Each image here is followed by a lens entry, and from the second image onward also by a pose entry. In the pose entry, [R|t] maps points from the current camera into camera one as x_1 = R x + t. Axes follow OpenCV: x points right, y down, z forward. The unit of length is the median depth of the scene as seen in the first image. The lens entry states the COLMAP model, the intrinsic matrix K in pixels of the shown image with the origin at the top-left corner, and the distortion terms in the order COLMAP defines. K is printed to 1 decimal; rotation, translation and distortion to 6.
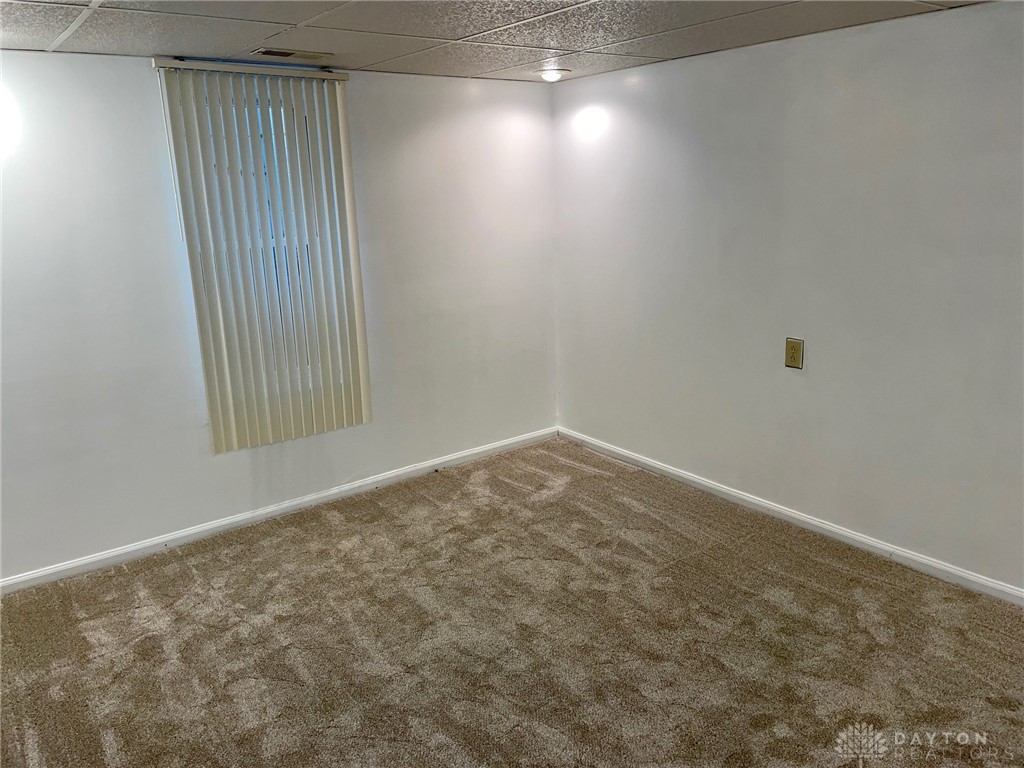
lens RADIAL K [[764.6, 0, 512.0], [0, 764.6, 384.0], [0, 0, 1]] dist [0.071469, -0.095214]
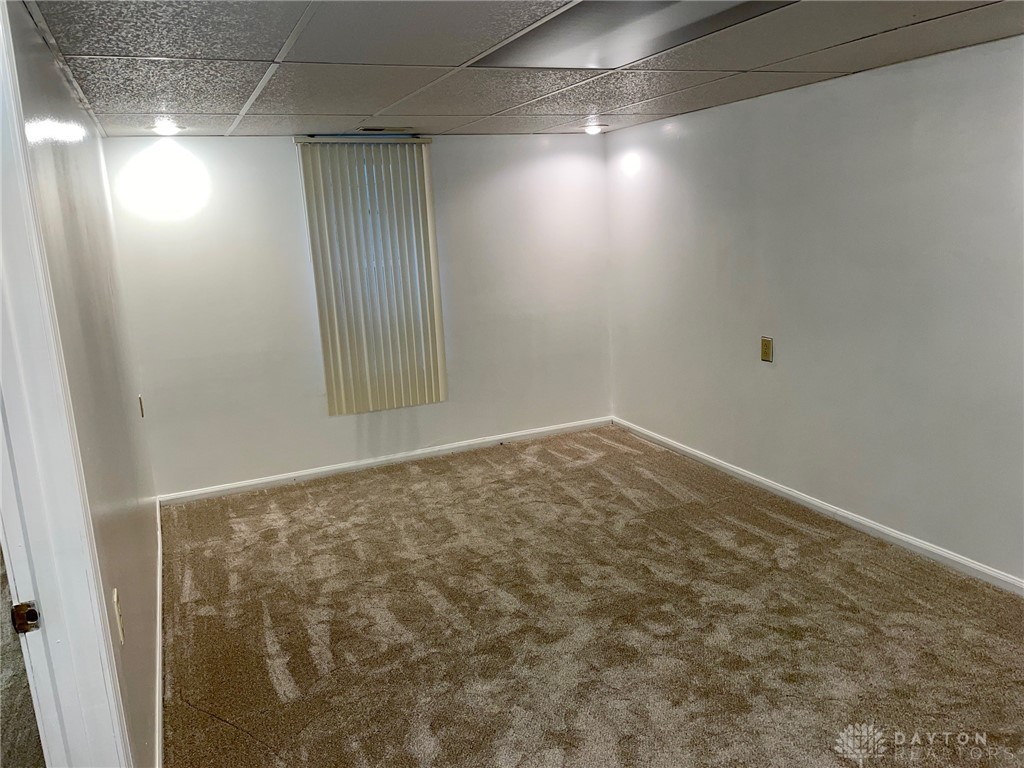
lens RADIAL K [[764.6, 0, 512.0], [0, 764.6, 384.0], [0, 0, 1]] dist [0.071469, -0.095214]
pose [[0.973684, 0.029041, -0.226043, 0.271263], [-0.036630, 0.998895, -0.029454, 0.071277], [0.224937, 0.036959, 0.973672, -0.299015]]
